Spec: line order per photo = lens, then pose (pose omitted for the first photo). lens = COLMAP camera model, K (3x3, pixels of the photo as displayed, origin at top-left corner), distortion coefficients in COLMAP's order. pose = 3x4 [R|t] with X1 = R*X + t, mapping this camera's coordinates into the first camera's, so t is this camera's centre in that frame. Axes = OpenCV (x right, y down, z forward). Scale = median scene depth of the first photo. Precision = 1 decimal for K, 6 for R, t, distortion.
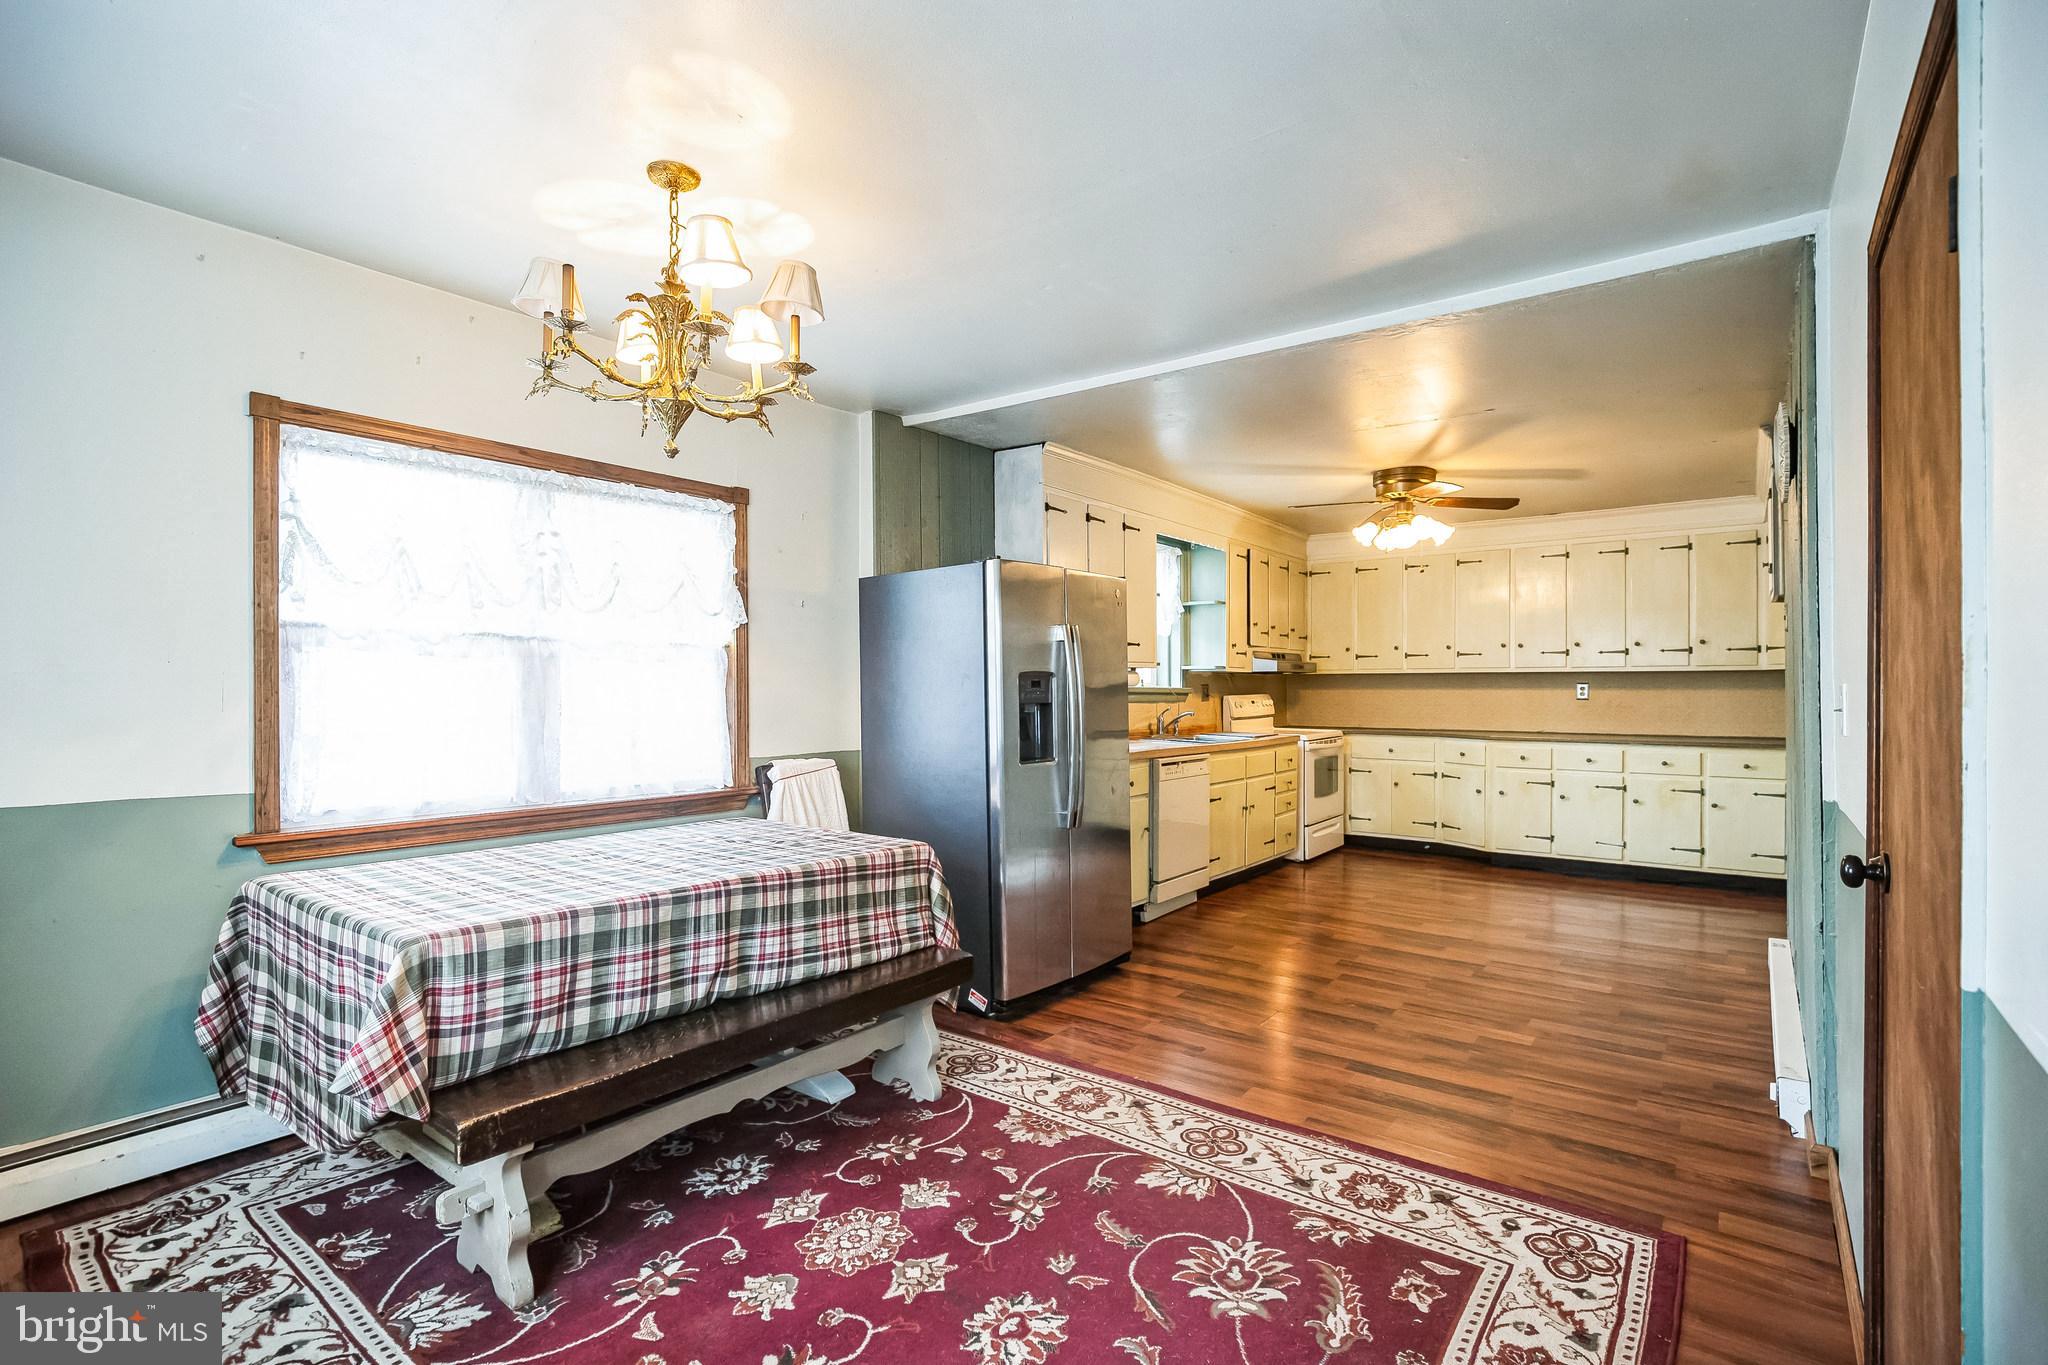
lens RADIAL K [[937.1, 0, 1029.3], [0, 937.1, 687.0], [0, 0, 1]] dist [-0.021192, 0.006023]
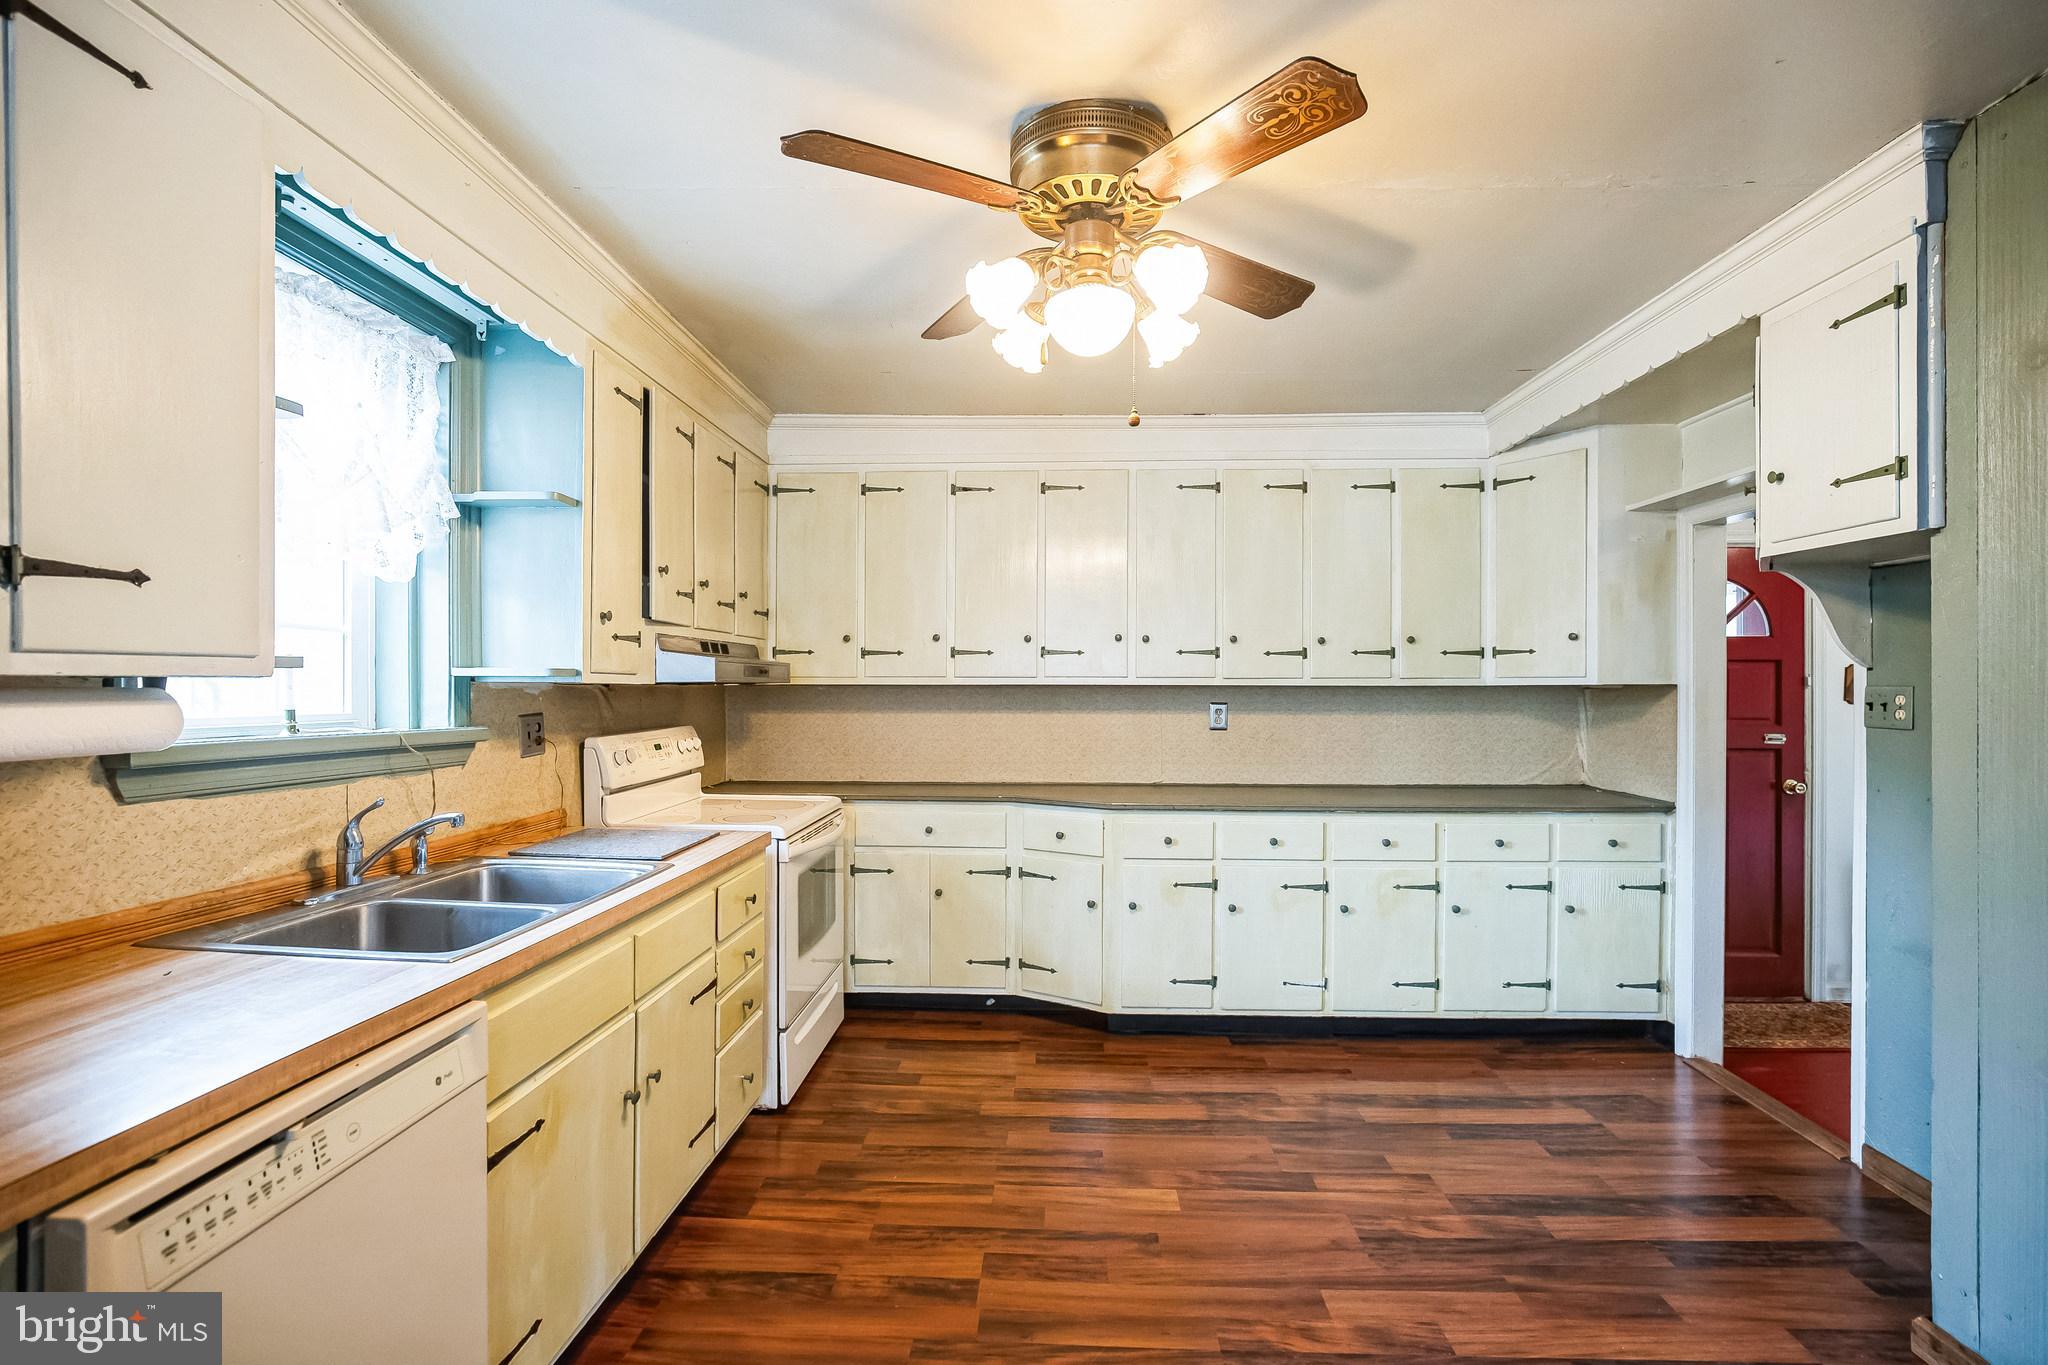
lens RADIAL K [[937.1, 0, 1029.3], [0, 937.1, 687.0], [0, 0, 1]] dist [-0.021192, 0.006023]
pose [[0.819753, 0.000273, 0.572717, 0.153769], [-0.001906, 0.999996, 0.002252, -0.017778], [-0.572714, -0.002938, 0.819750, 0.634009]]
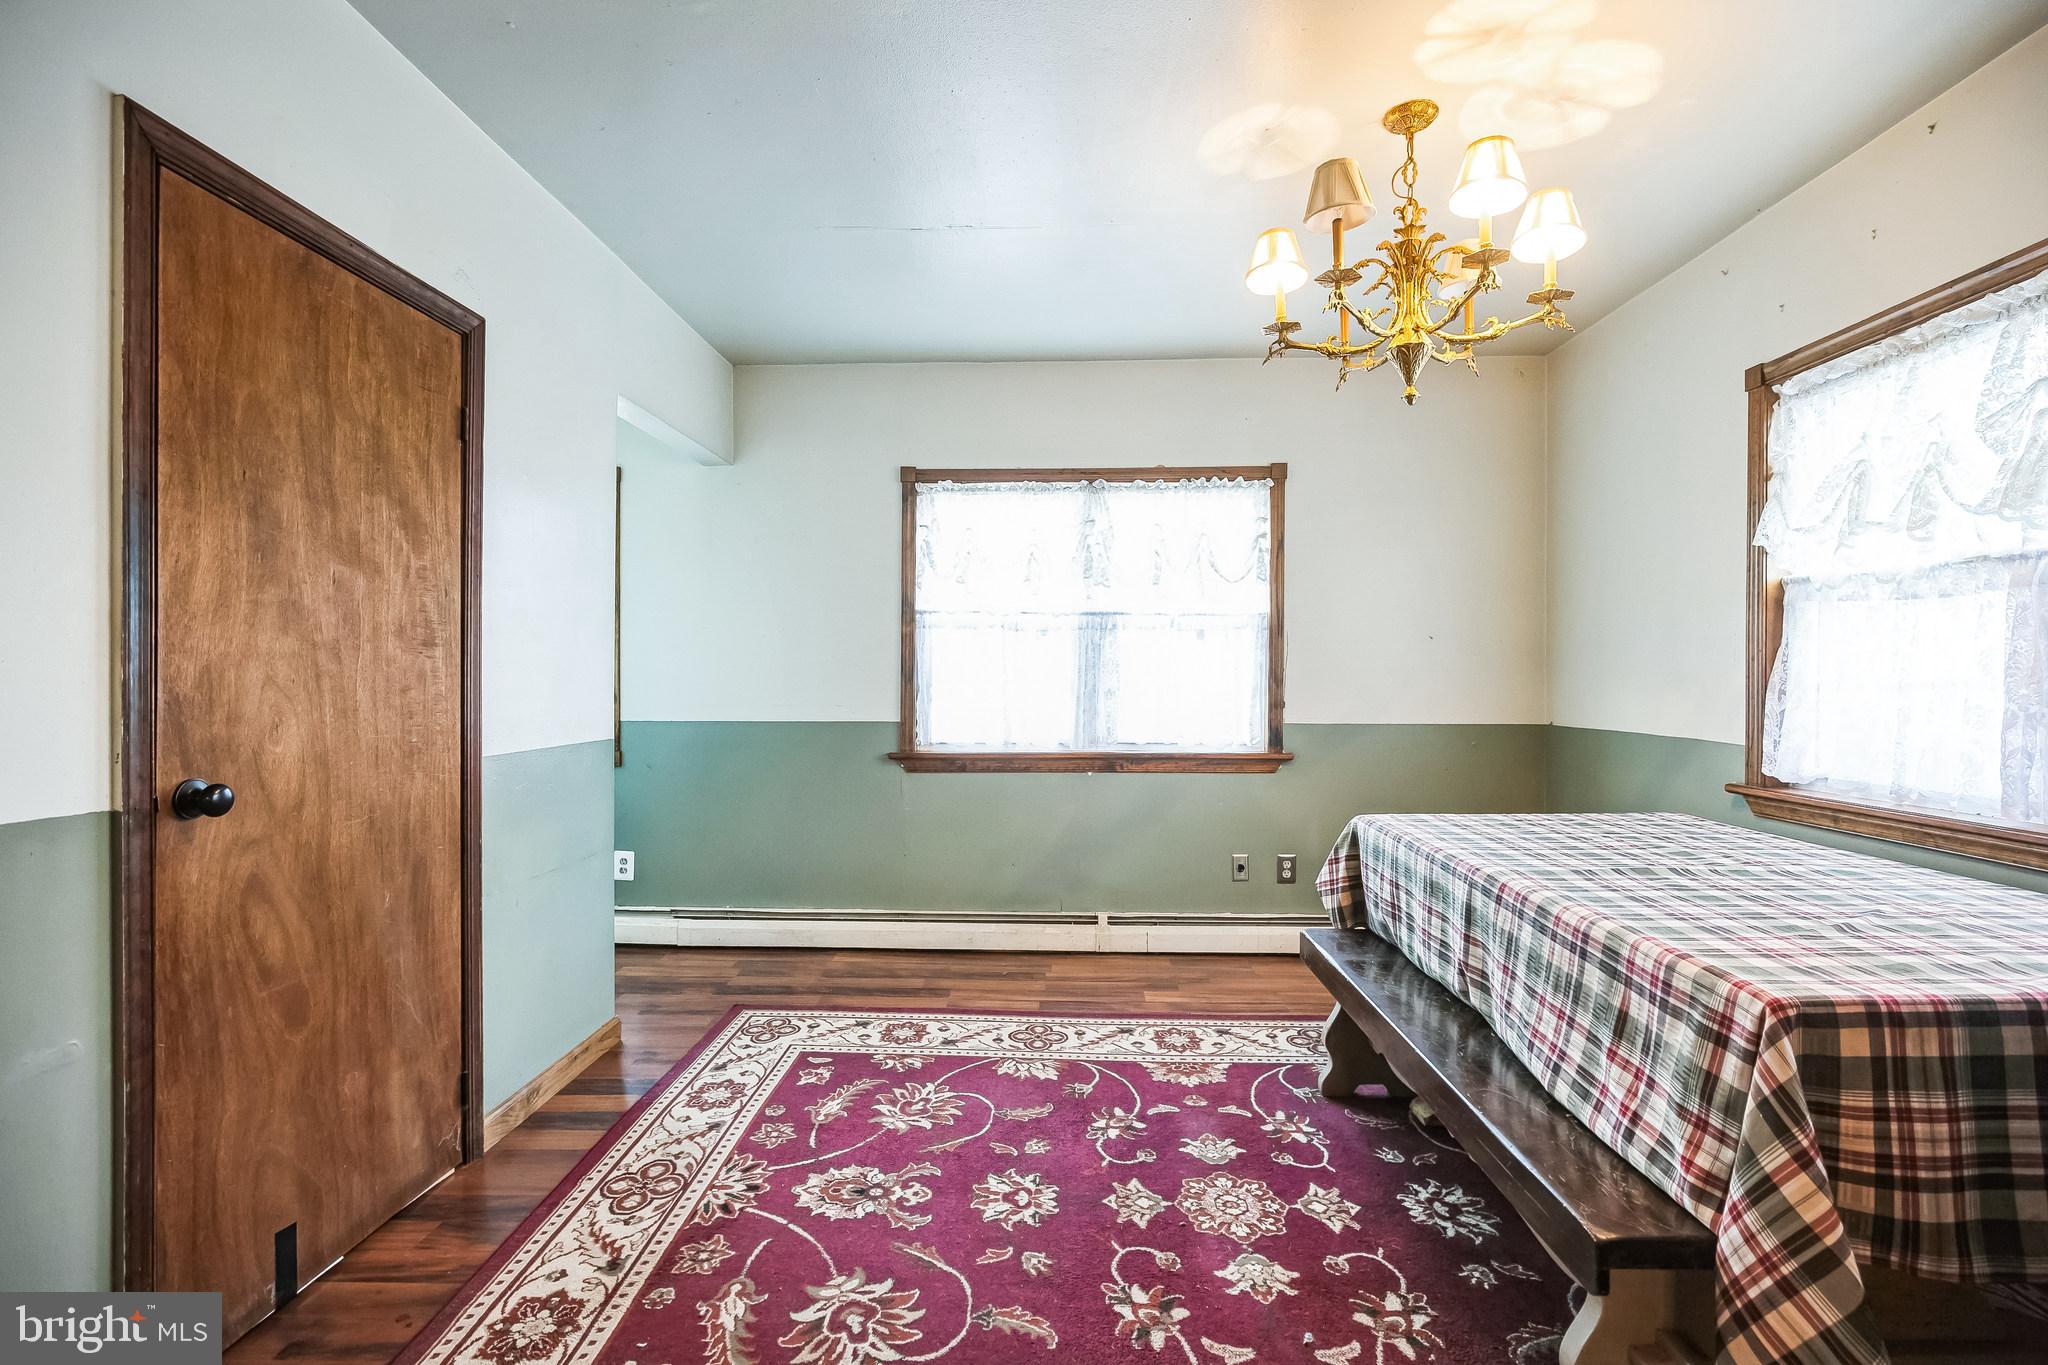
lens RADIAL K [[937.1, 0, 1029.3], [0, 937.1, 687.0], [0, 0, 1]] dist [-0.021192, 0.006023]
pose [[-0.813015, 0.001071, -0.582241, 0.195361], [-0.003690, 0.999969, 0.006993, 0.017746], [0.582230, 0.007834, -0.812986, 0.594819]]
